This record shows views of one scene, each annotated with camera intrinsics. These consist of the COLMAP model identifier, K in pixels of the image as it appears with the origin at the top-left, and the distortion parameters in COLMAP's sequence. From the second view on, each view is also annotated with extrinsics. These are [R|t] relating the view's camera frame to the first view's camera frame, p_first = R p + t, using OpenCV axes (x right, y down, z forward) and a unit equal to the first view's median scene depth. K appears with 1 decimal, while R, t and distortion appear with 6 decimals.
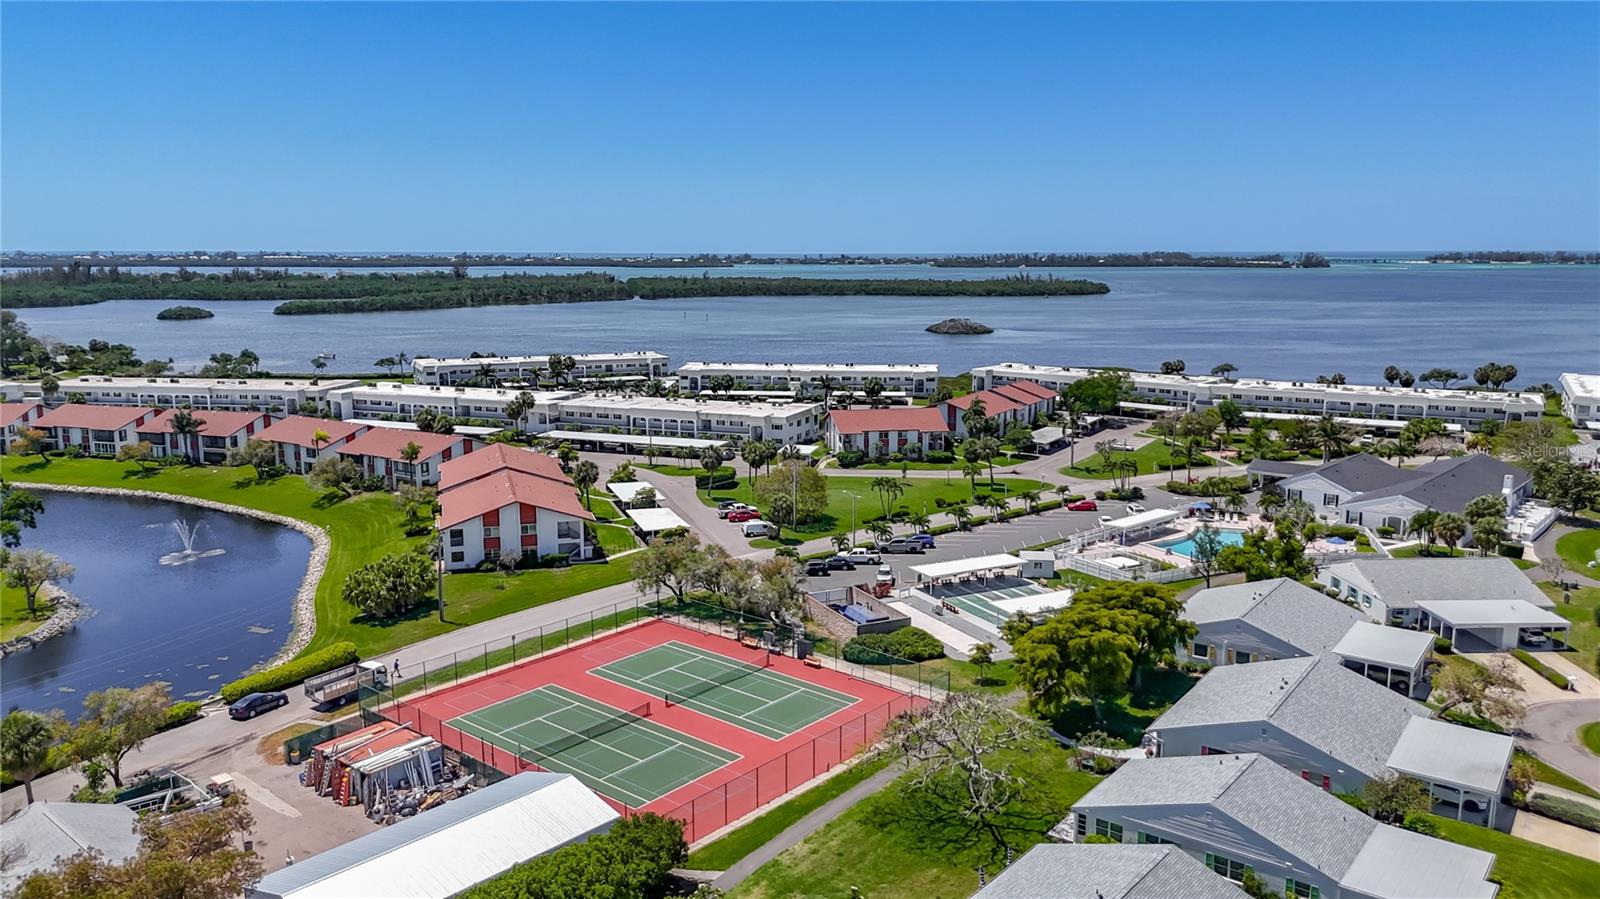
lens RADIAL K [[1160.8, 0, 786.1], [0, 1160.8, 442.5], [0, 0, 1]] dist [0.088650, -0.091517]
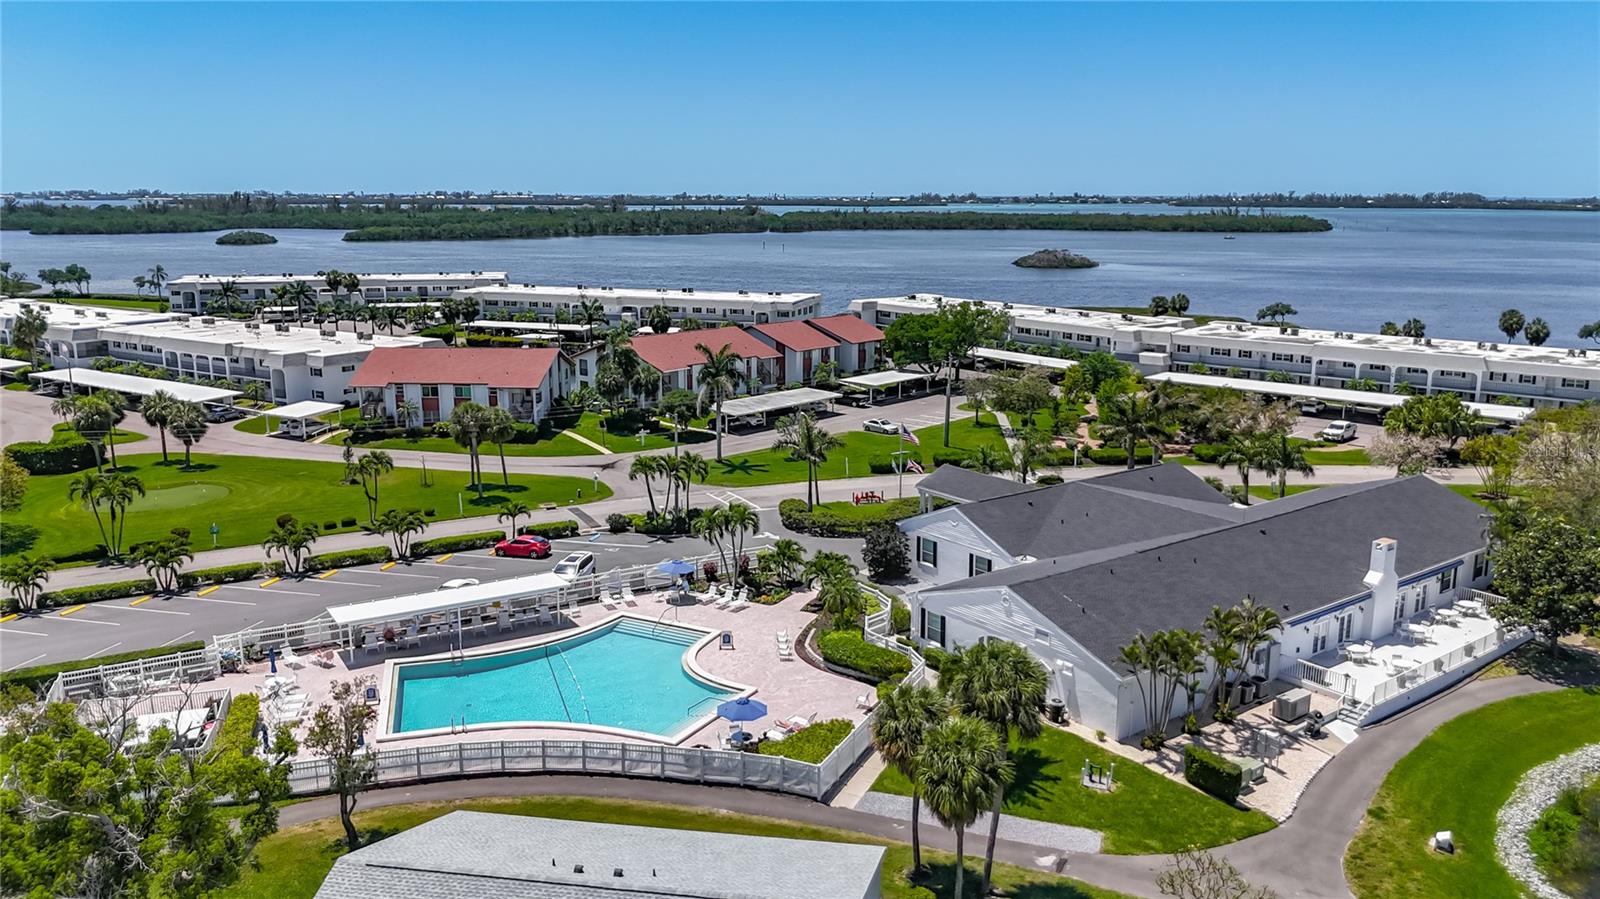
lens RADIAL K [[1199.0, 0, 800.0], [0, 1199.0, 449.5], [0, 0, 1]] dist [0.002384, -0.005543]
pose [[0.980318, 0.044336, -0.192383, 0.386772], [-0.035292, 0.998116, 0.050187, -0.013827], [0.194246, -0.042410, 0.980036, 0.436773]]
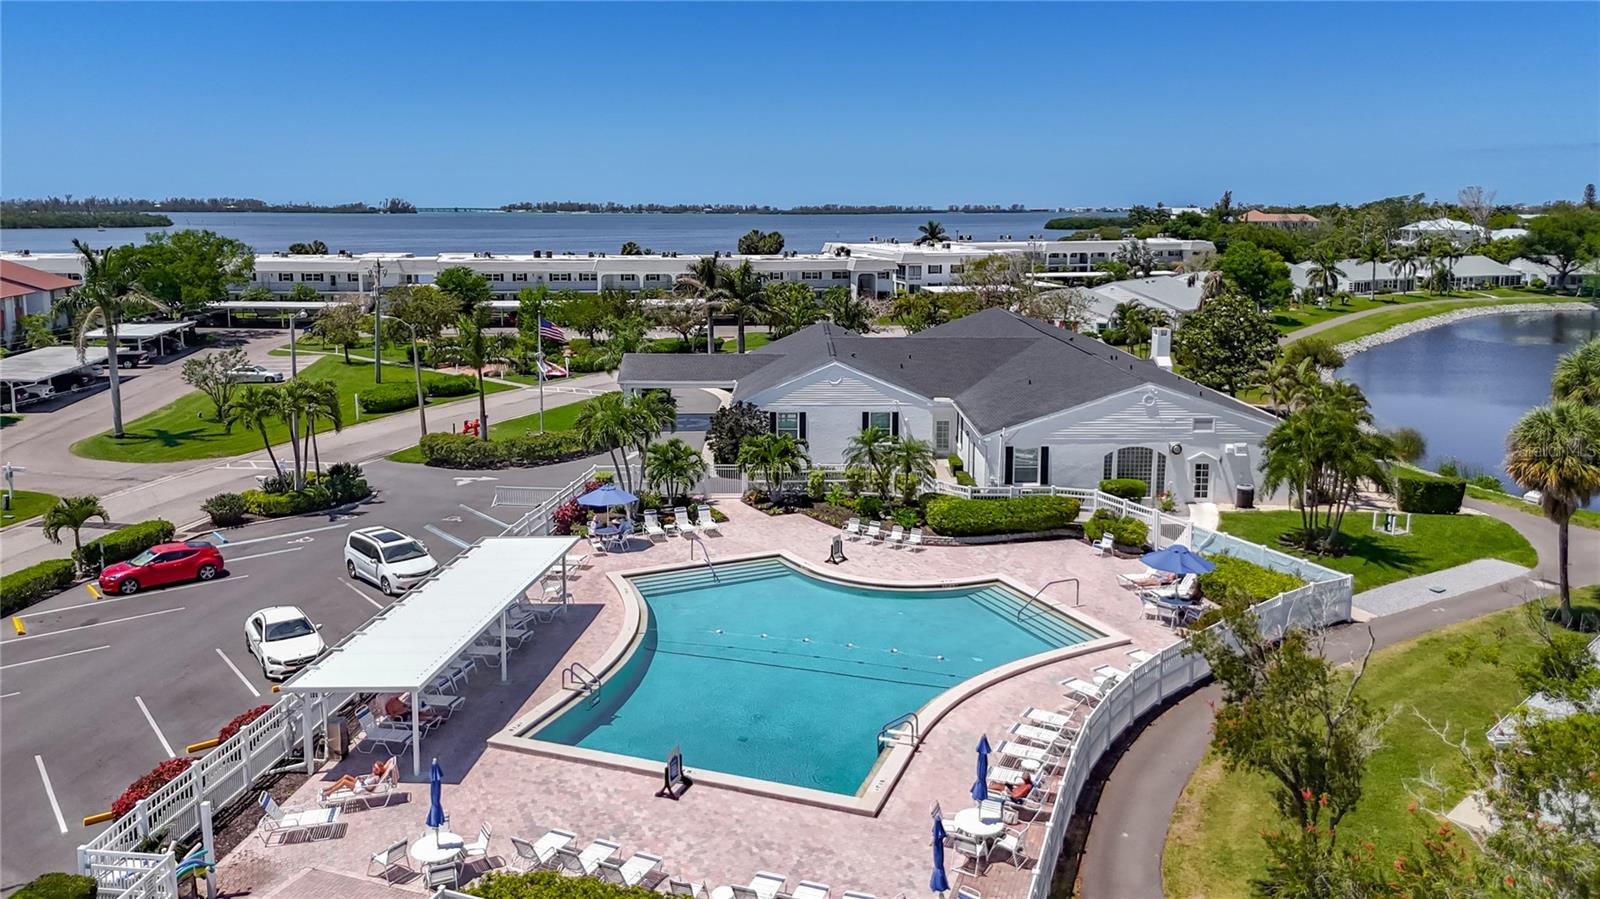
lens RADIAL K [[1199.0, 0, 800.0], [0, 1199.0, 449.5], [0, 0, 1]] dist [0.002384, -0.005543]
pose [[0.736471, -0.126677, 0.664502, 0.154529], [0.104310, 0.991827, 0.073470, 0.020233], [-0.668379, 0.015205, 0.743666, 0.592895]]
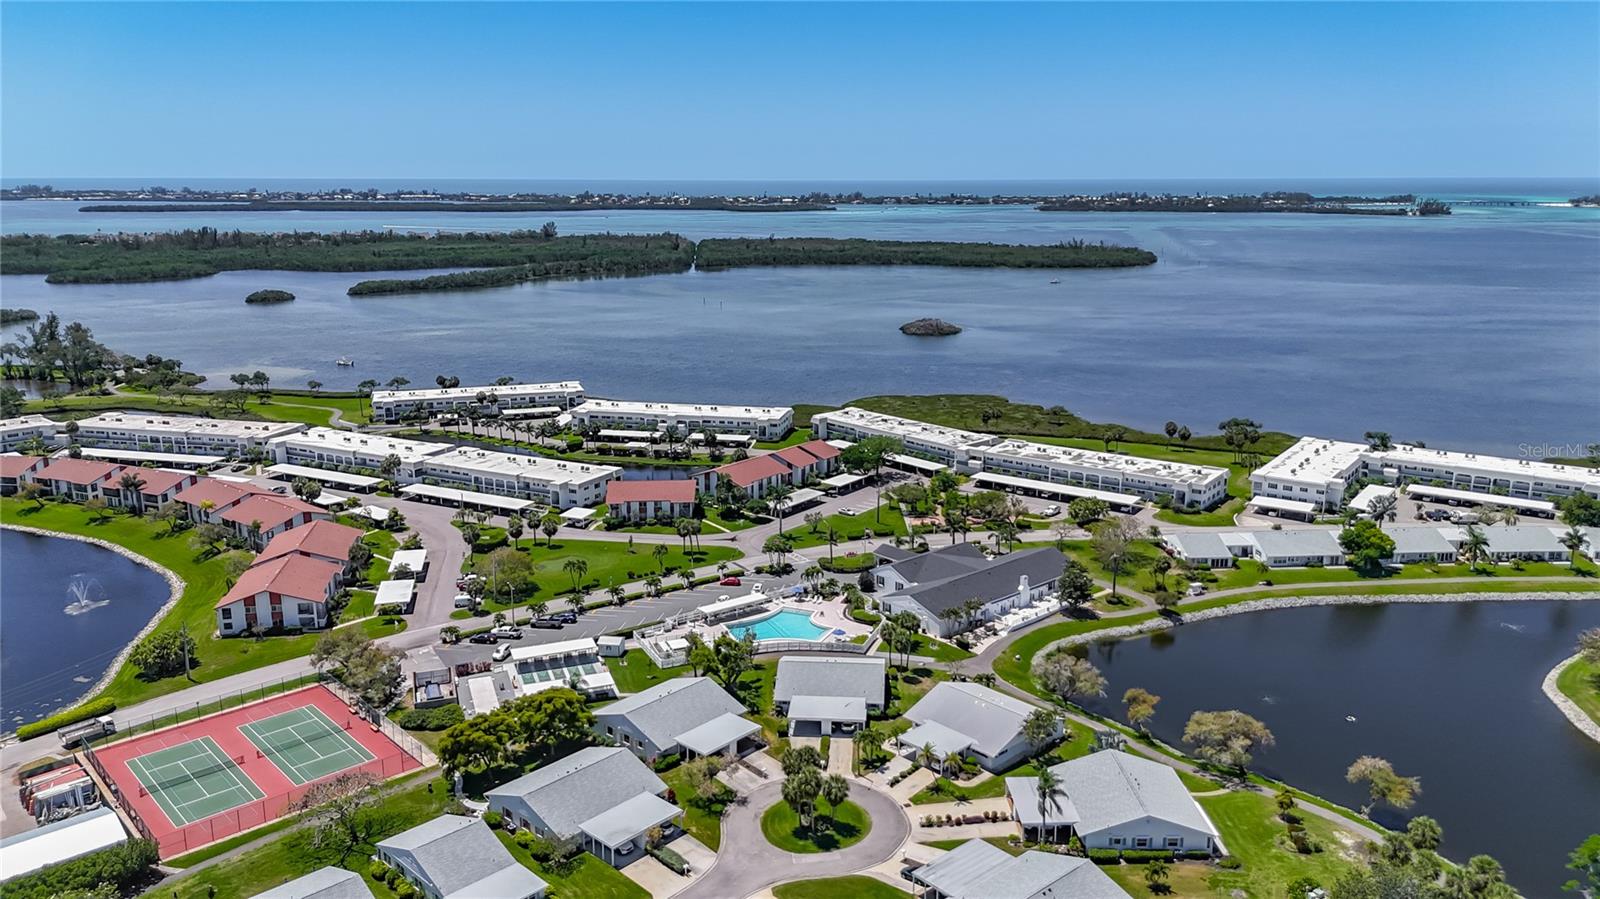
lens RADIAL K [[1160.8, 0, 786.1], [0, 1160.8, 442.5], [0, 0, 1]] dist [0.088650, -0.091517]
pose [[0.993155, 0.023891, -0.114338, 0.387660], [-0.016643, 0.997815, 0.063934, -0.159710], [0.115616, -0.061594, 0.991382, -0.256460]]
